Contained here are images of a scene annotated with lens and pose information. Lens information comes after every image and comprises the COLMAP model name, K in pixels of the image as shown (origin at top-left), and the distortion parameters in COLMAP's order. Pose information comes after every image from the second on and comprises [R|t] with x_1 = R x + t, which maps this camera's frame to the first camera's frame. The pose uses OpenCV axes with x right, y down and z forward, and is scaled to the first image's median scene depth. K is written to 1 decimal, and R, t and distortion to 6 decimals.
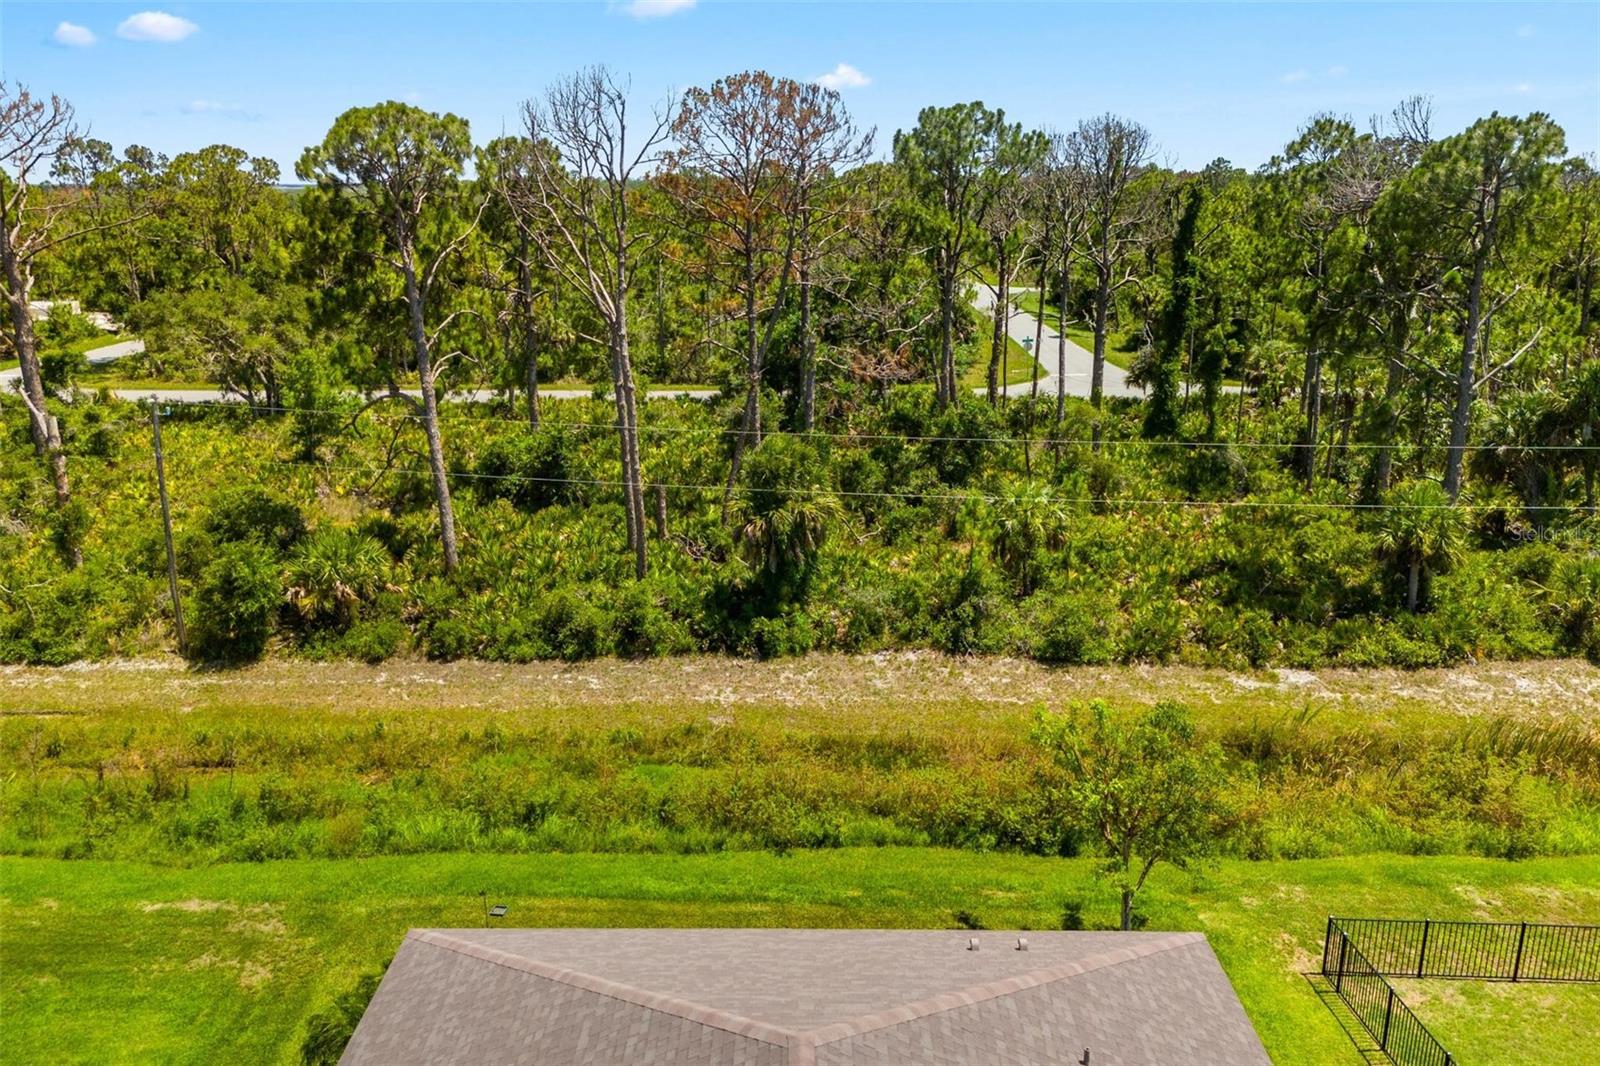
lens RADIAL K [[1174.9, 0, 800.0], [0, 1174.9, 533.0], [0, 0, 1]] dist [0.085763, -0.084823]
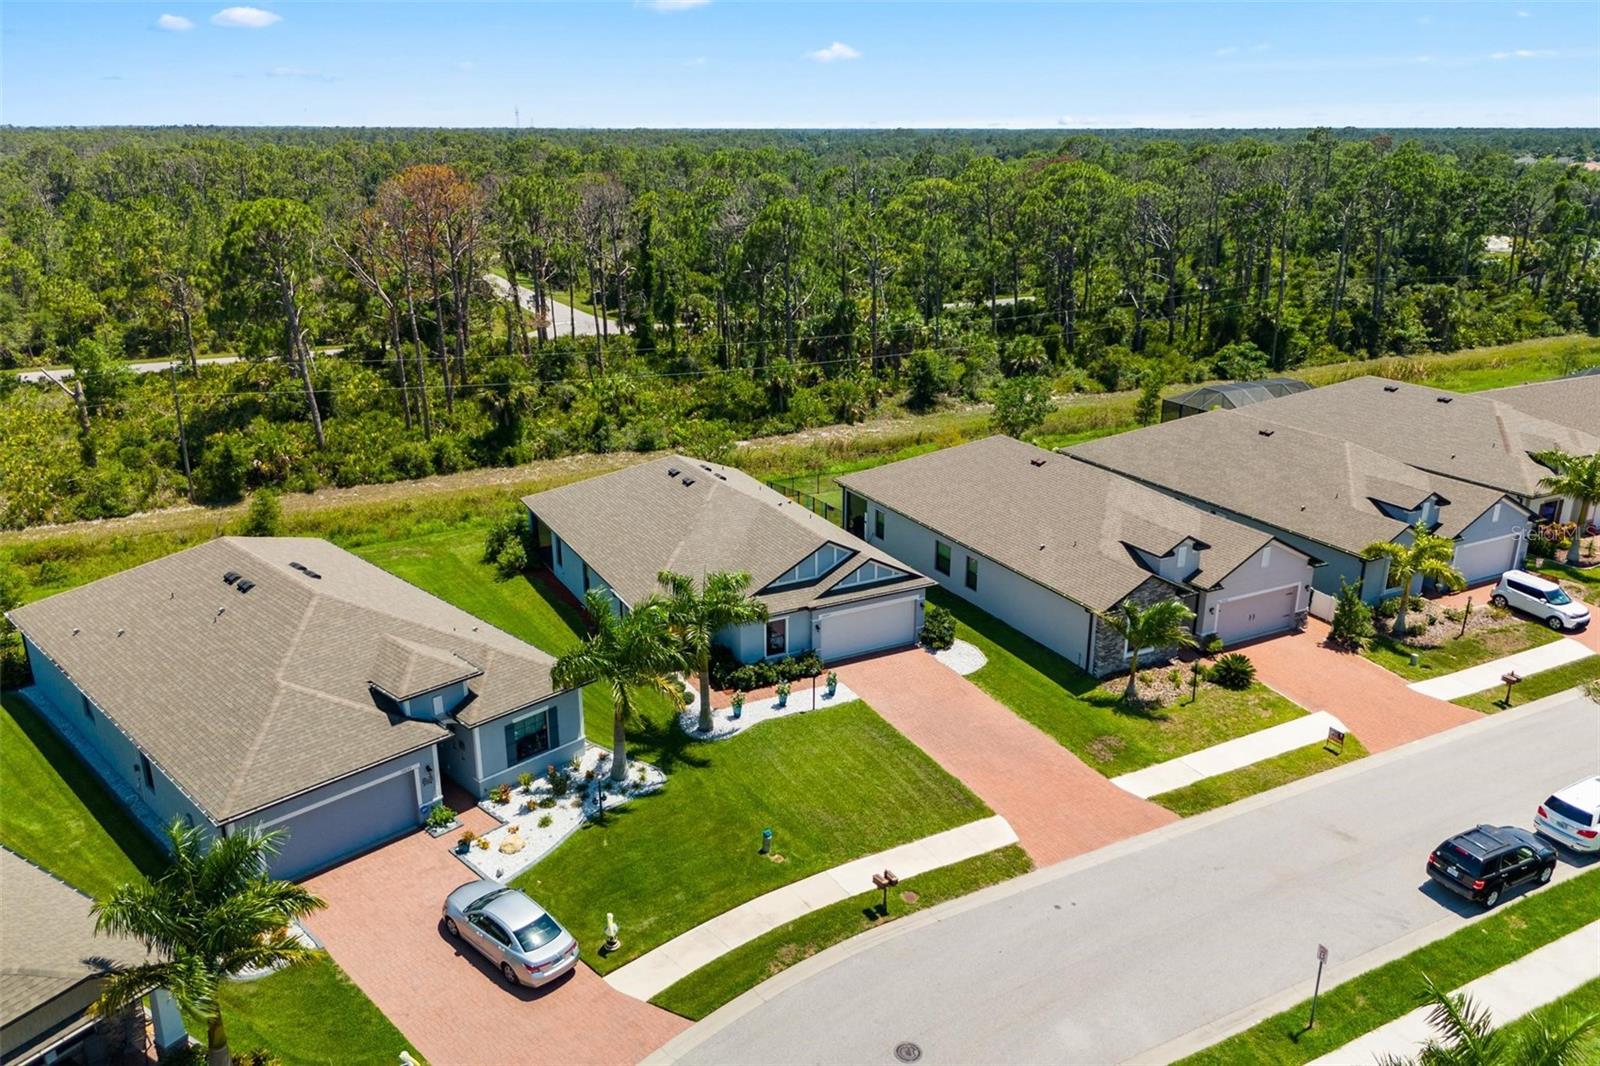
lens RADIAL K [[1185.0, 0, 792.5], [0, 1185.0, 532.6], [0, 0, 1]] dist [0.111704, -0.155472]
pose [[0.881618, -0.148767, 0.447903, -0.536300], [0.131779, 0.988870, 0.069061, 0.138195], [-0.453192, -0.001861, 0.891411, -1.064463]]
